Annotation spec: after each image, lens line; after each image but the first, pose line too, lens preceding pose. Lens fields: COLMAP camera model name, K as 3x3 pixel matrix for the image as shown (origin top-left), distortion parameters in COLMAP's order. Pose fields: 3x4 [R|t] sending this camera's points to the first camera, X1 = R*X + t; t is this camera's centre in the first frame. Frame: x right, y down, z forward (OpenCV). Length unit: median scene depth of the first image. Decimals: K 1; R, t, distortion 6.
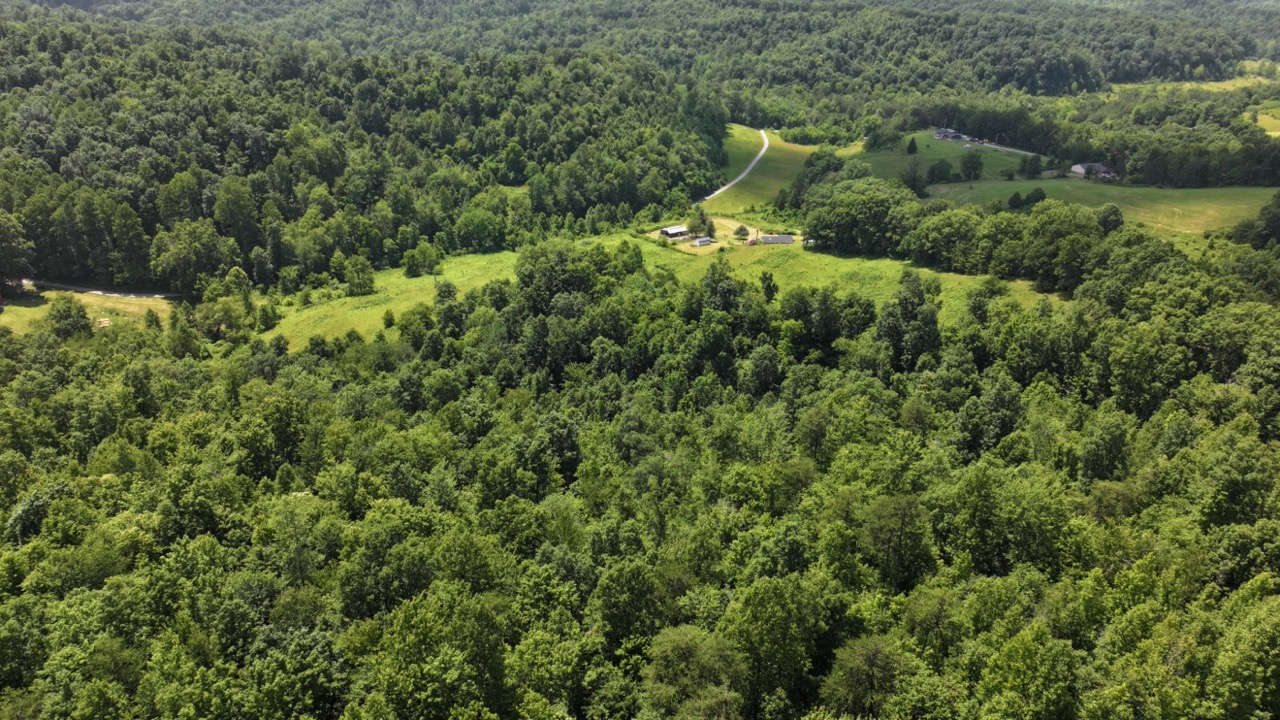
lens RADIAL K [[903.3, 0, 639.2], [0, 903.3, 358.9], [0, 0, 1]] dist [0.005336, 0.015061]
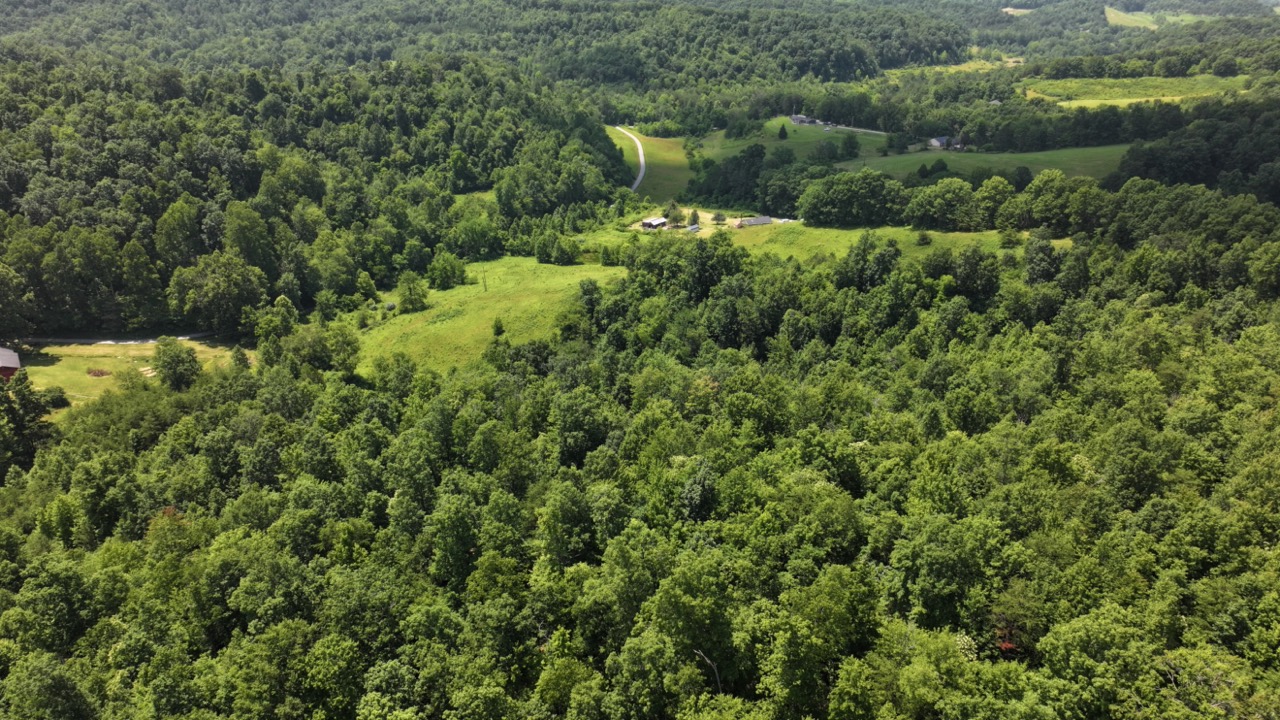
lens RADIAL K [[903.3, 0, 642.4], [0, 903.3, 362.3], [0, 0, 1]] dist [0.005336, 0.015061]
pose [[0.954103, -0.128717, 0.270405, -0.219907], [0.128123, 0.991558, 0.019927, -0.002268], [-0.270687, 0.015633, 0.962540, -0.005745]]
